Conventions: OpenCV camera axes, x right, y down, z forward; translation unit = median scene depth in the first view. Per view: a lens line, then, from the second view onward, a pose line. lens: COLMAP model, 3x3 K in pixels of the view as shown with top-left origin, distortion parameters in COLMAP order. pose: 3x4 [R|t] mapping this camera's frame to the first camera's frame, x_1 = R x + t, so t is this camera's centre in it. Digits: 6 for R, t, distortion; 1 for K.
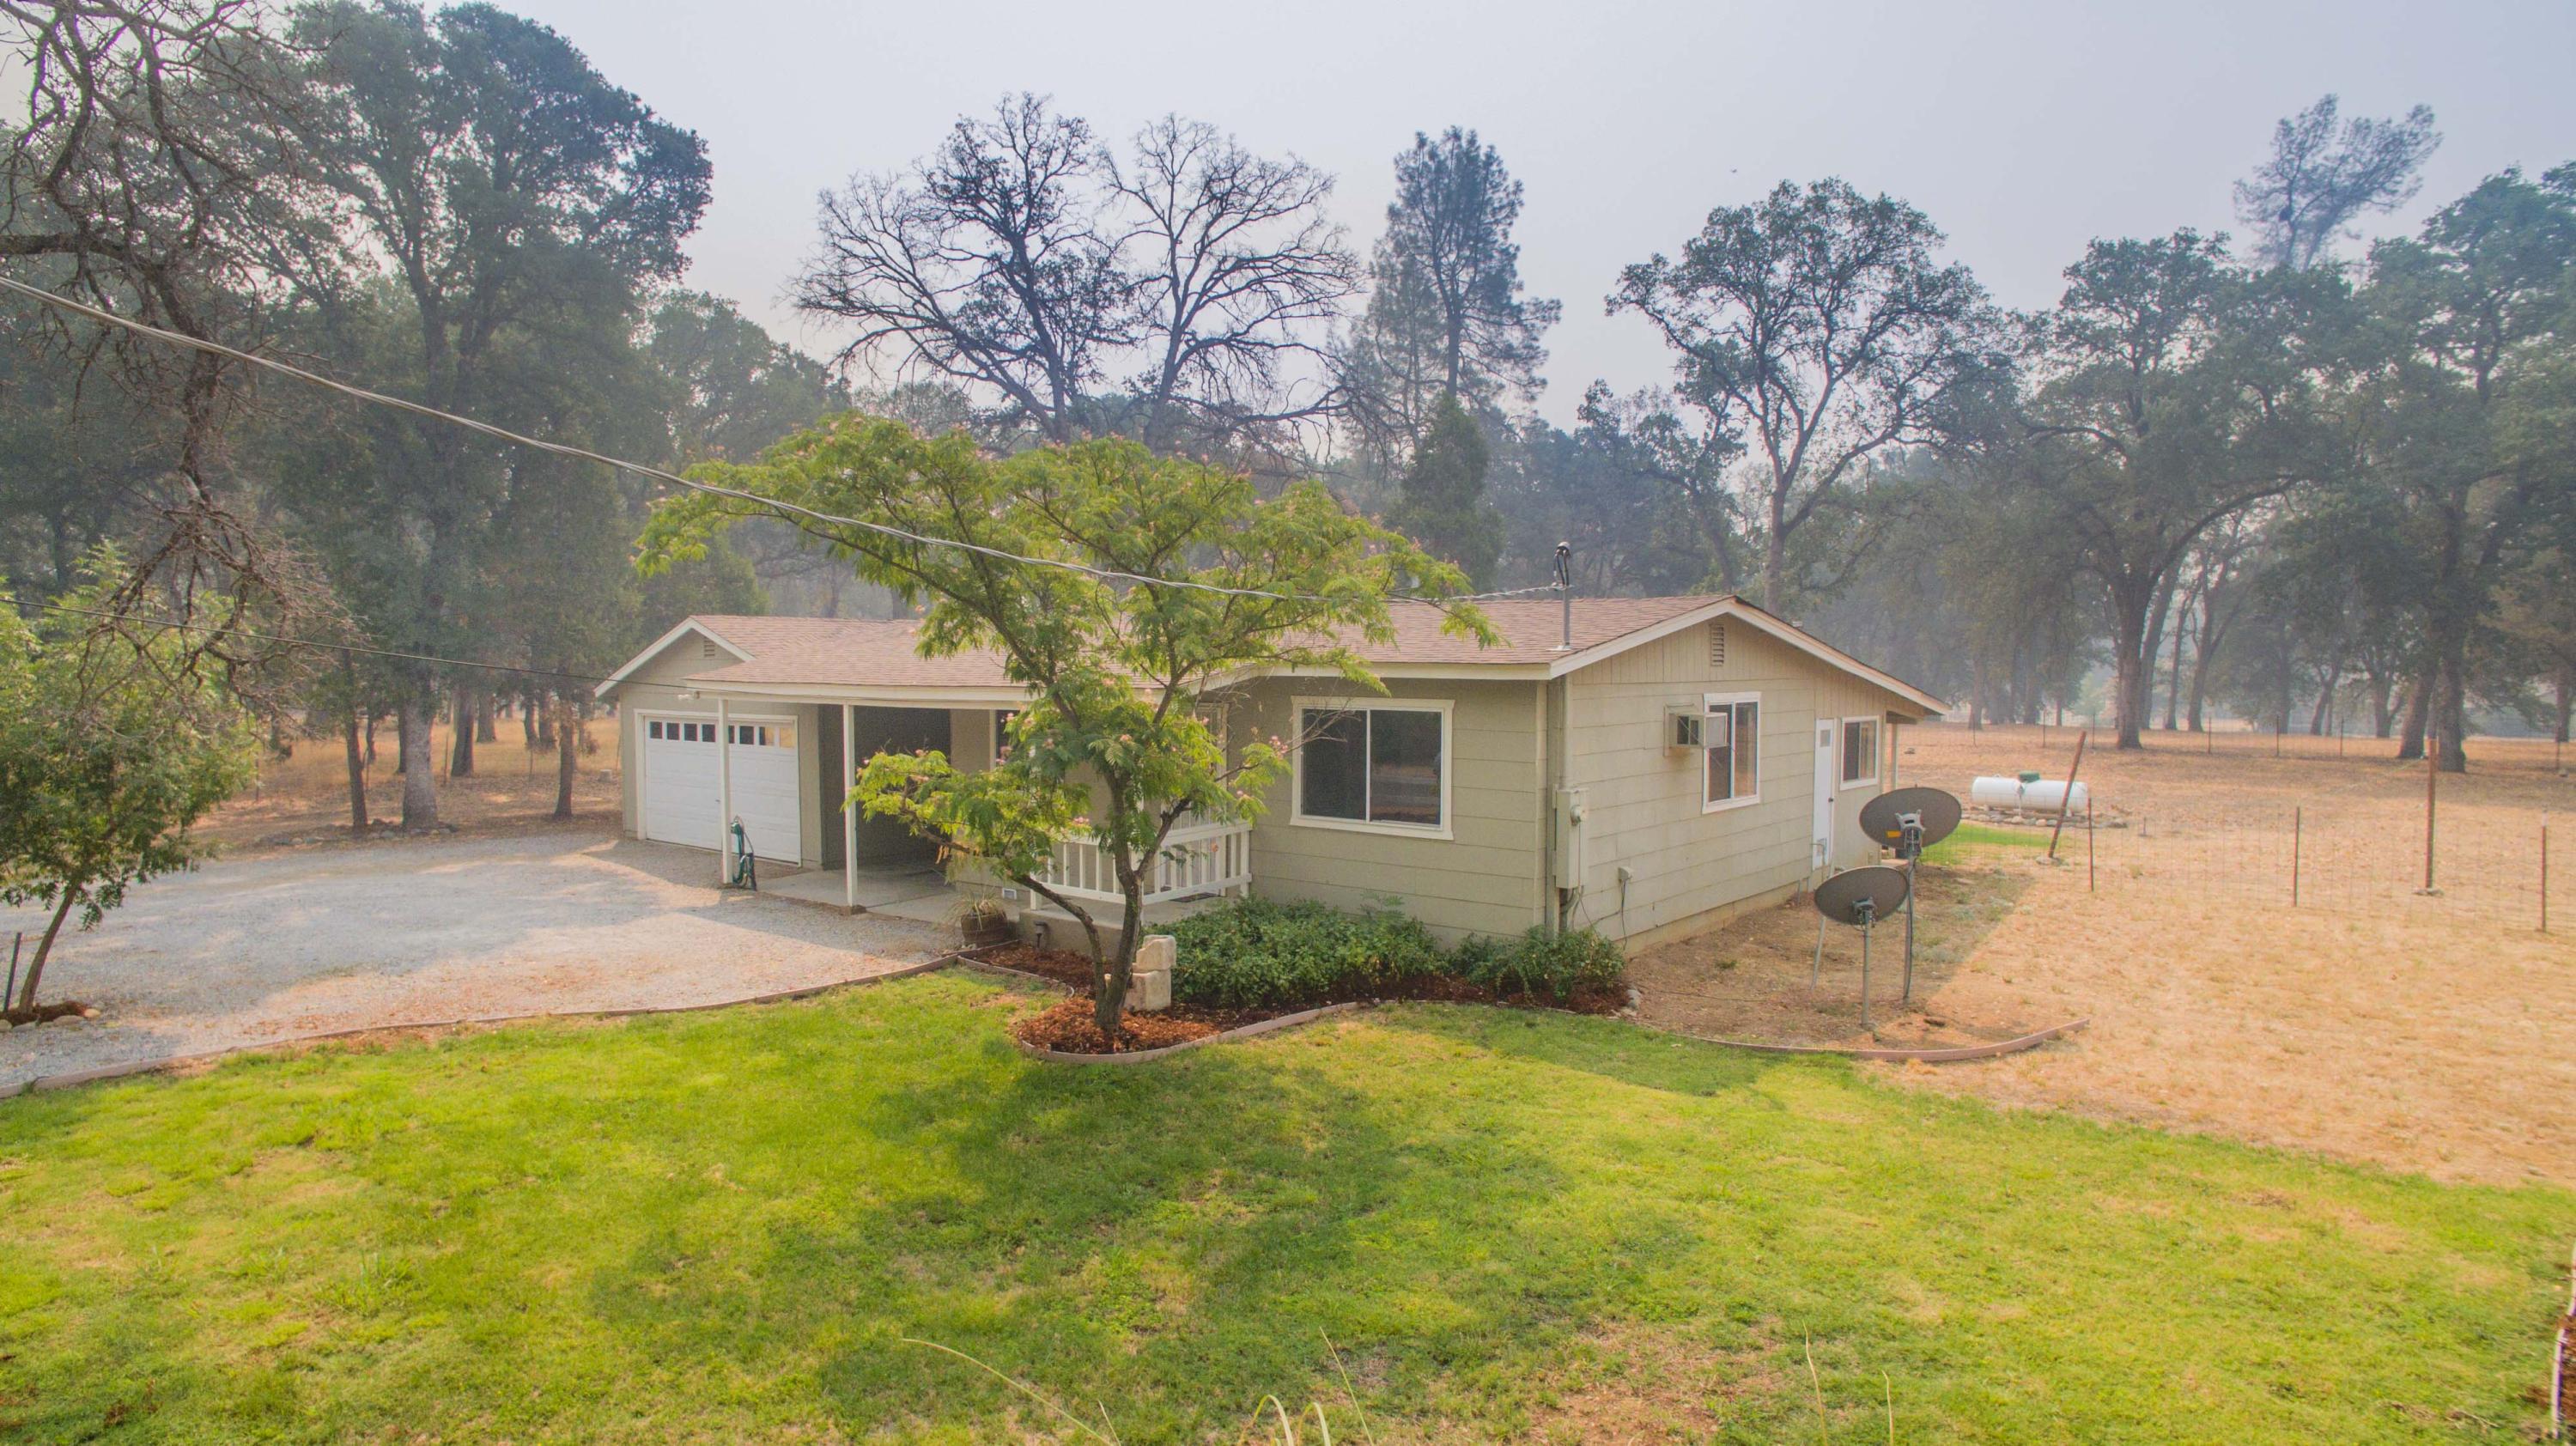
lens RADIAL K [[1513.3, 0, 1268.4], [0, 1513.3, 733.3], [0, 0, 1]] dist [-0.130367, 0.098159]
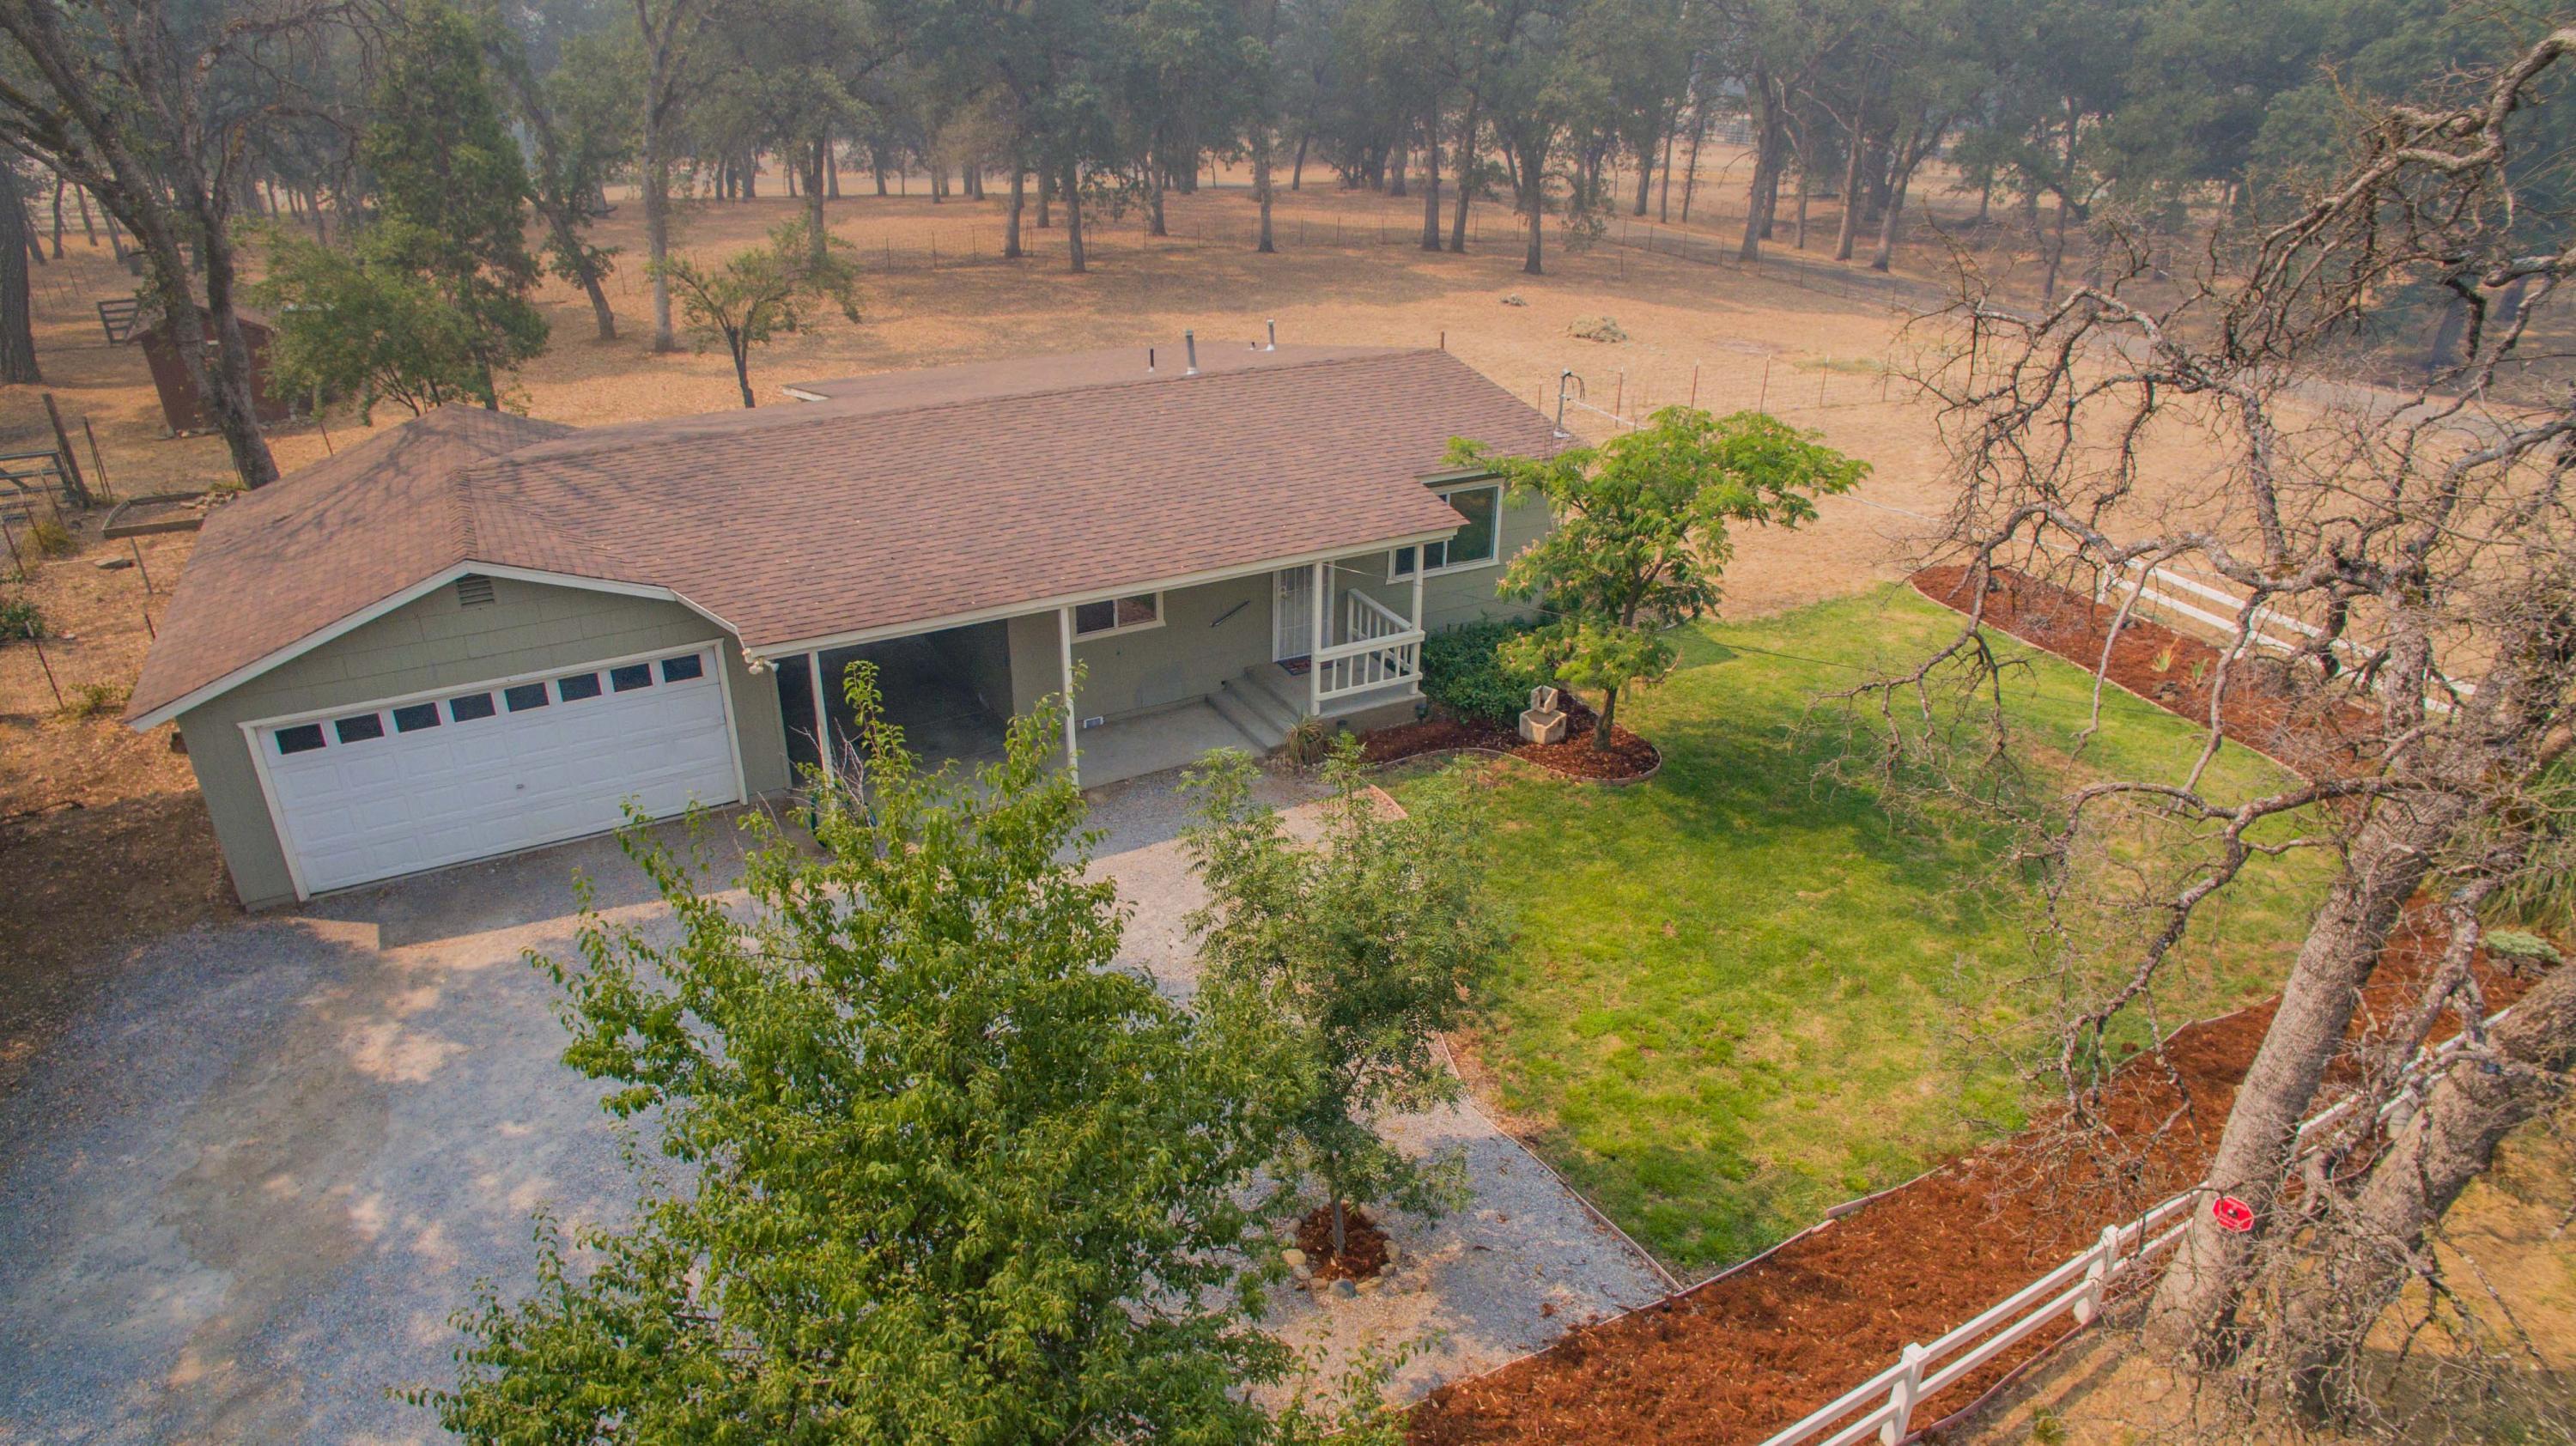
lens RADIAL K [[1513.3, 0, 1268.4], [0, 1513.3, 733.3], [0, 0, 1]] dist [-0.130367, 0.098159]
pose [[0.401487, -0.399787, 0.824001, -1.439715], [0.055038, 0.908604, 0.414017, -0.465284], [-0.914209, -0.120871, 0.386796, 0.652980]]
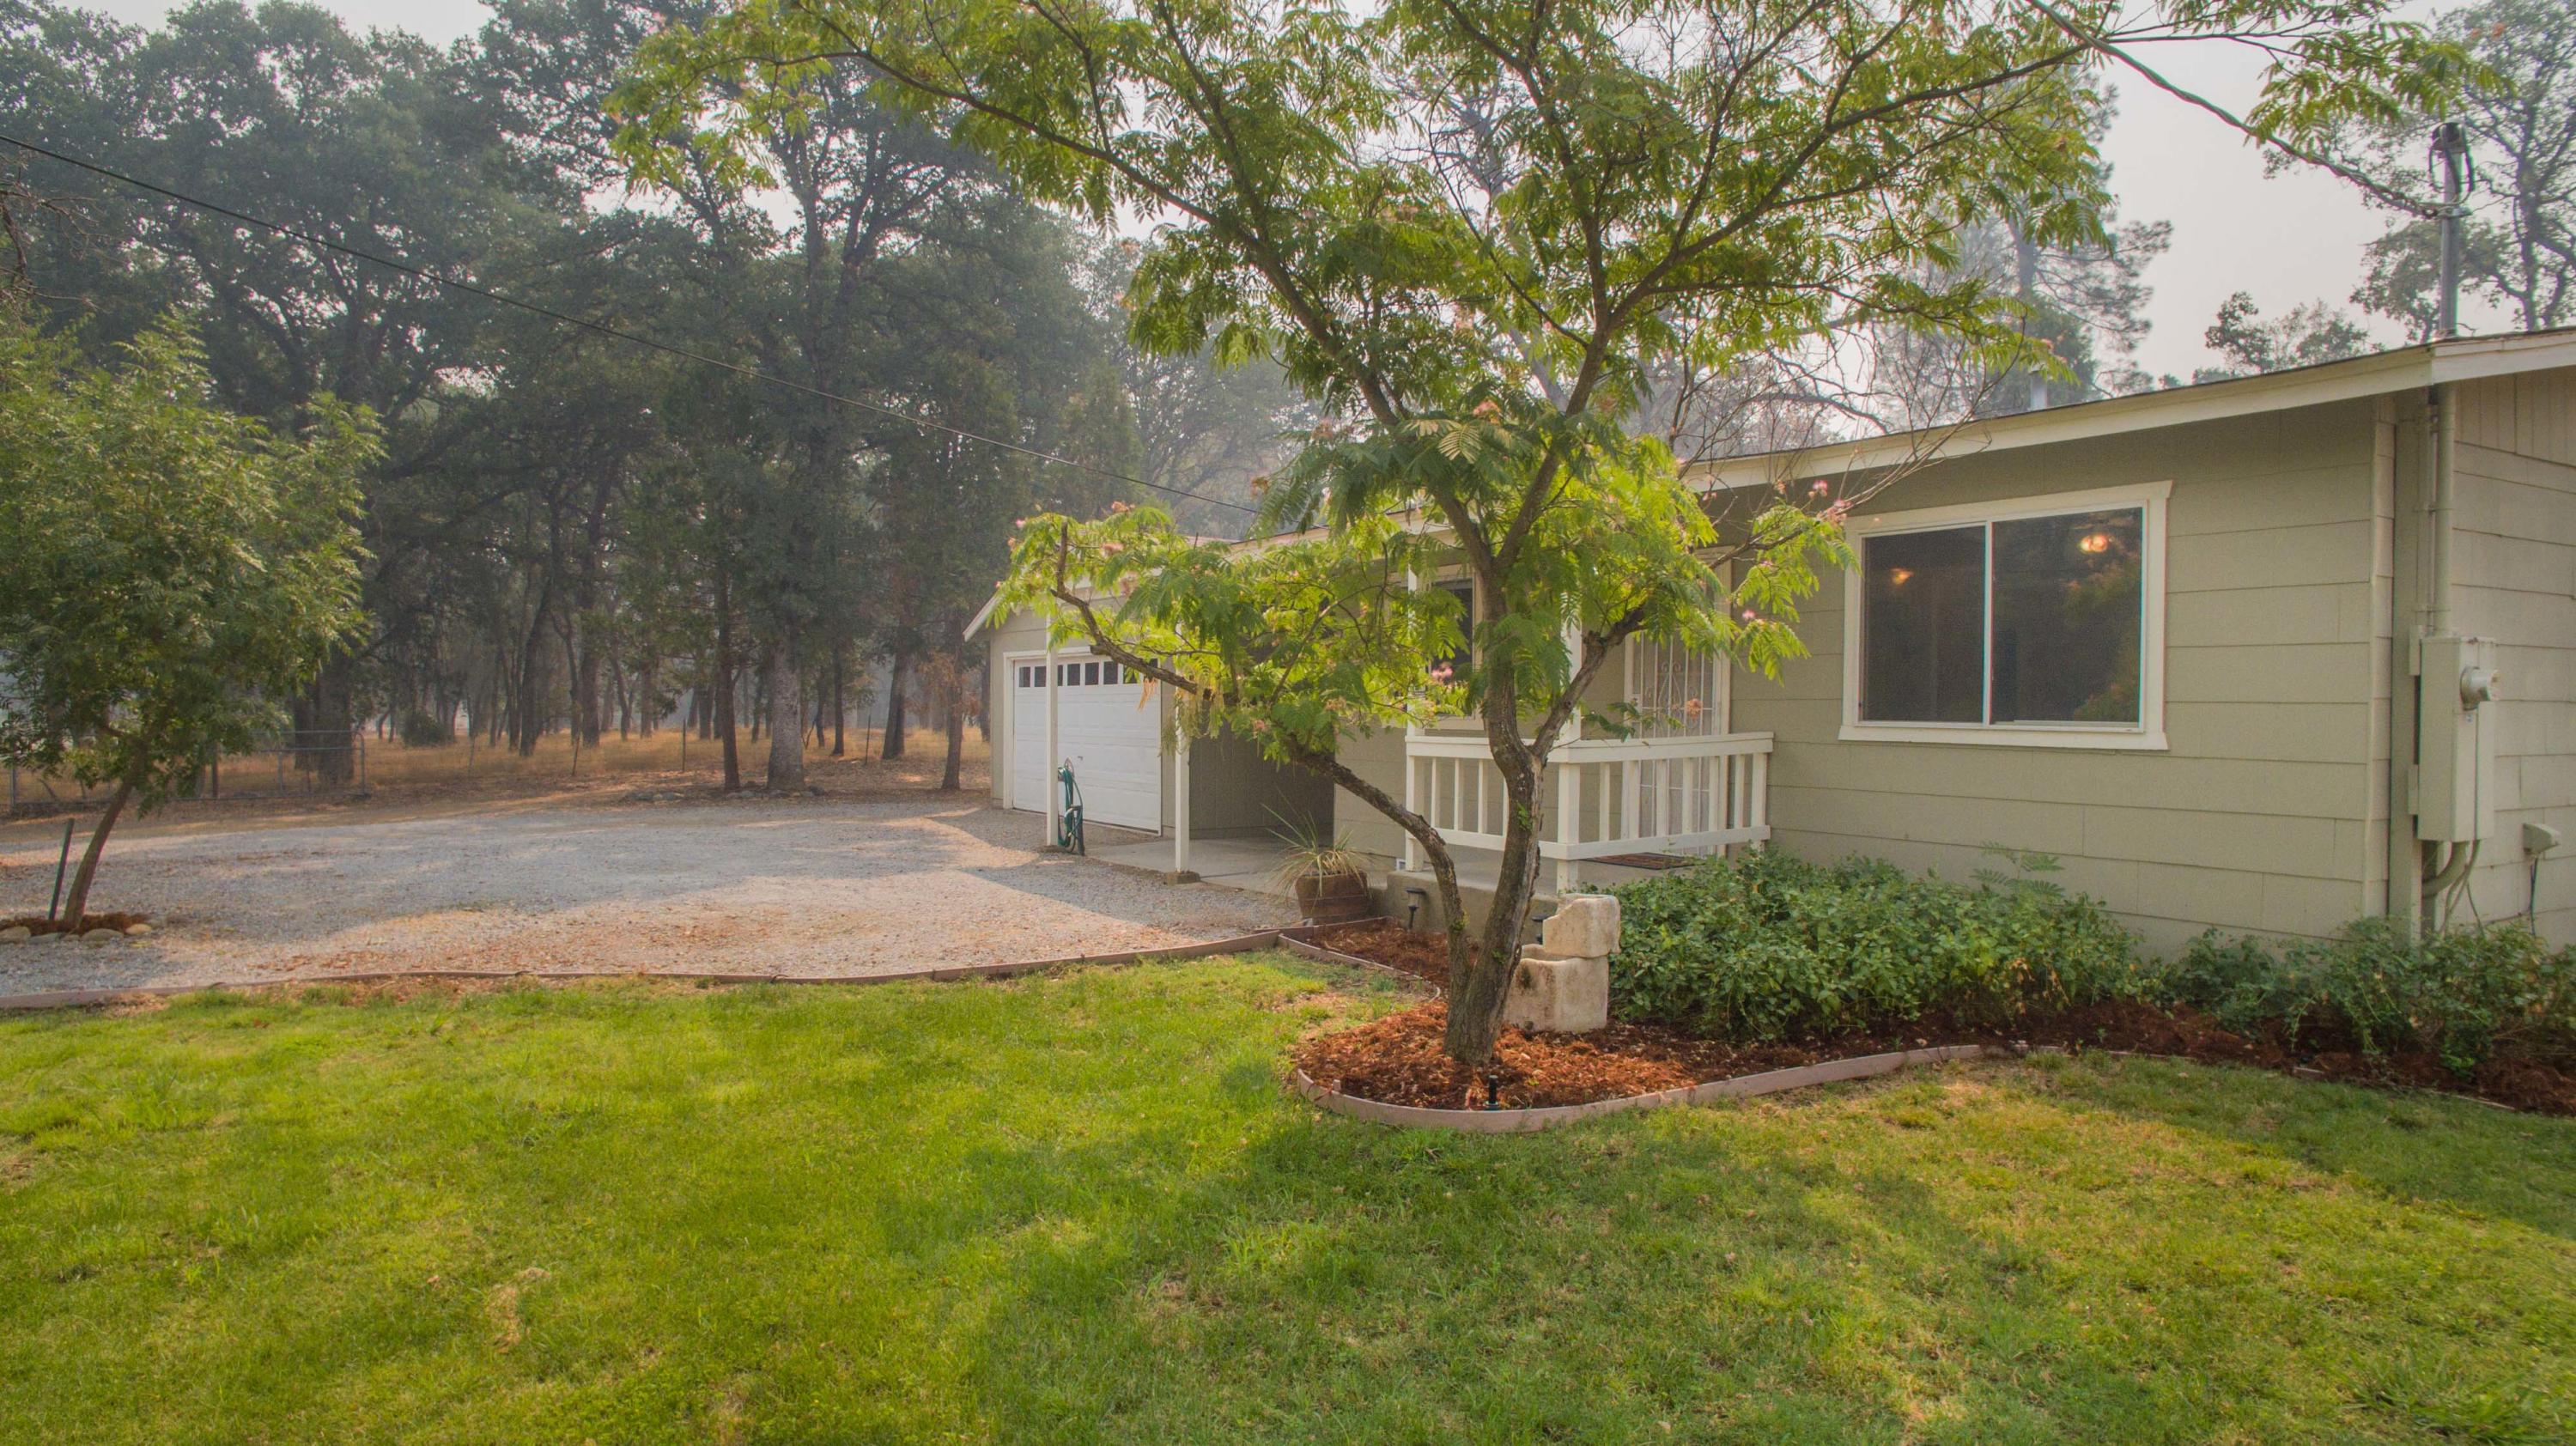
lens RADIAL K [[1513.3, 0, 1268.4], [0, 1513.3, 733.3], [0, 0, 1]] dist [-0.130367, 0.098159]
pose [[0.943132, 0.012586, -0.332180, -0.003397], [-0.023648, 0.999291, -0.029280, 0.095244], [0.331576, 0.035470, 0.942761, 0.459570]]
